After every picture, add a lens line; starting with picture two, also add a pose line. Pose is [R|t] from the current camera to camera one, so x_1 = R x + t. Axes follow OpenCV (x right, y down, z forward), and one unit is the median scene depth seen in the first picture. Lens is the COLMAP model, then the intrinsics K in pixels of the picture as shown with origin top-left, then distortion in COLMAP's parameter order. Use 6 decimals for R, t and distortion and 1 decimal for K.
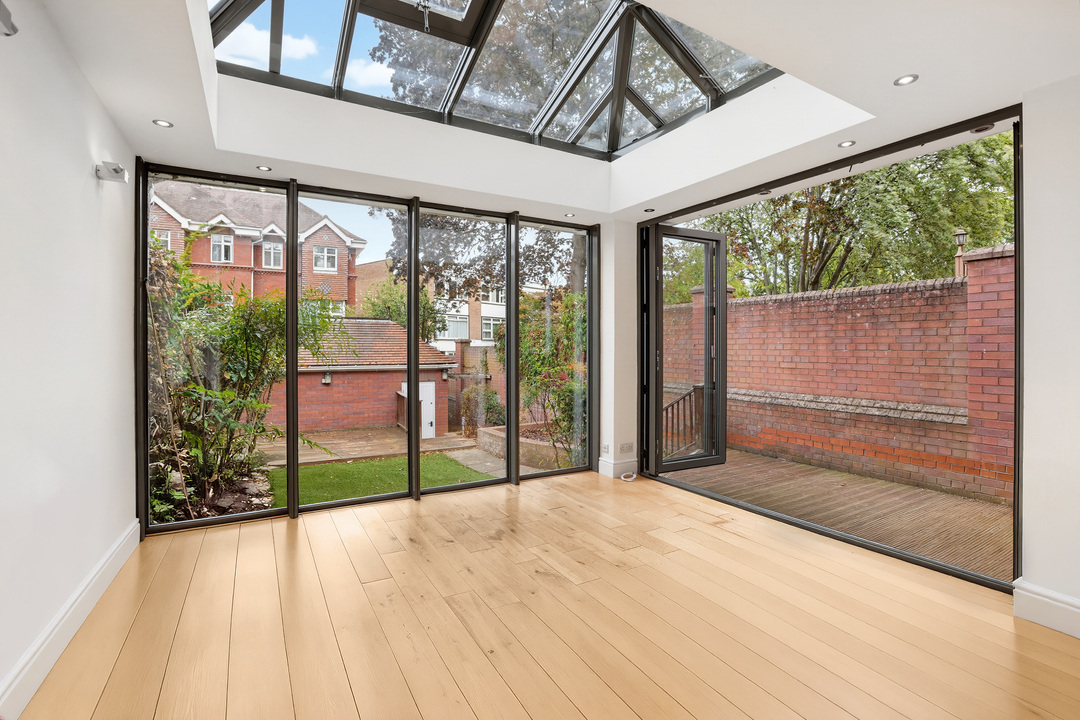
lens RADIAL K [[491.3, 0, 539.8], [0, 491.3, 355.6], [0, 0, 1]] dist [-0.046128, 0.000364]
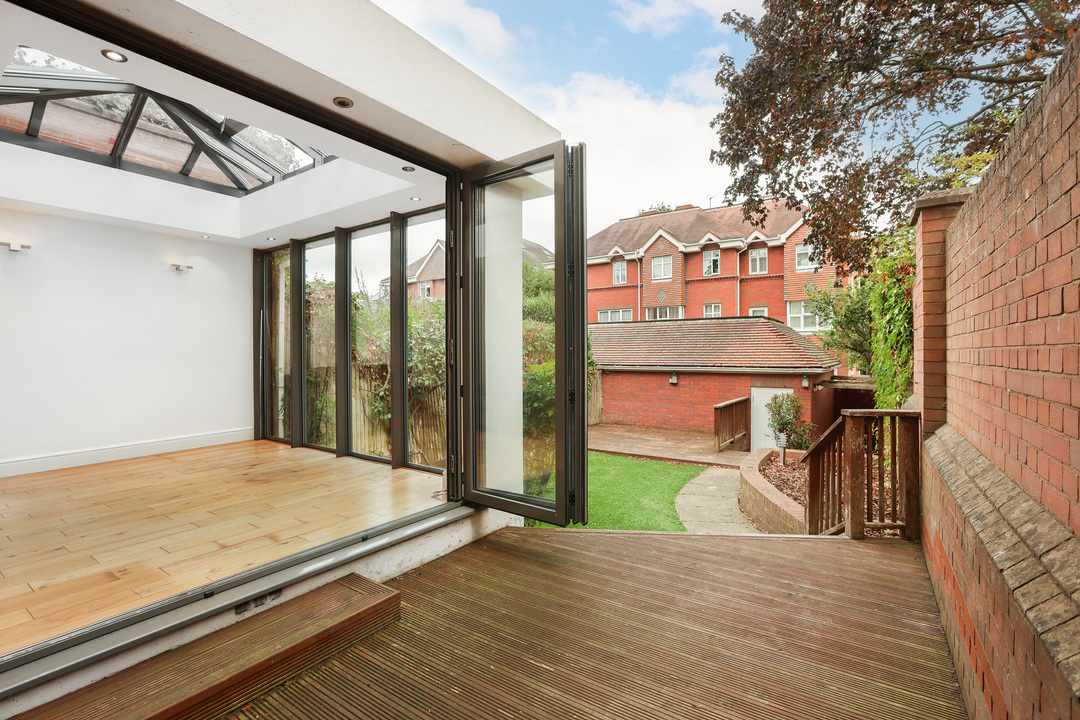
lens RADIAL K [[488.1, 0, 540.0], [0, 488.1, 360.0], [0, 0, 1]] dist [-0.021069, 0.000323]
pose [[0.438705, 0.009669, -0.898579, 0.387025], [-0.012970, 0.999906, 0.004427, 0.006961], [0.898538, 0.009712, 0.438789, 0.304123]]
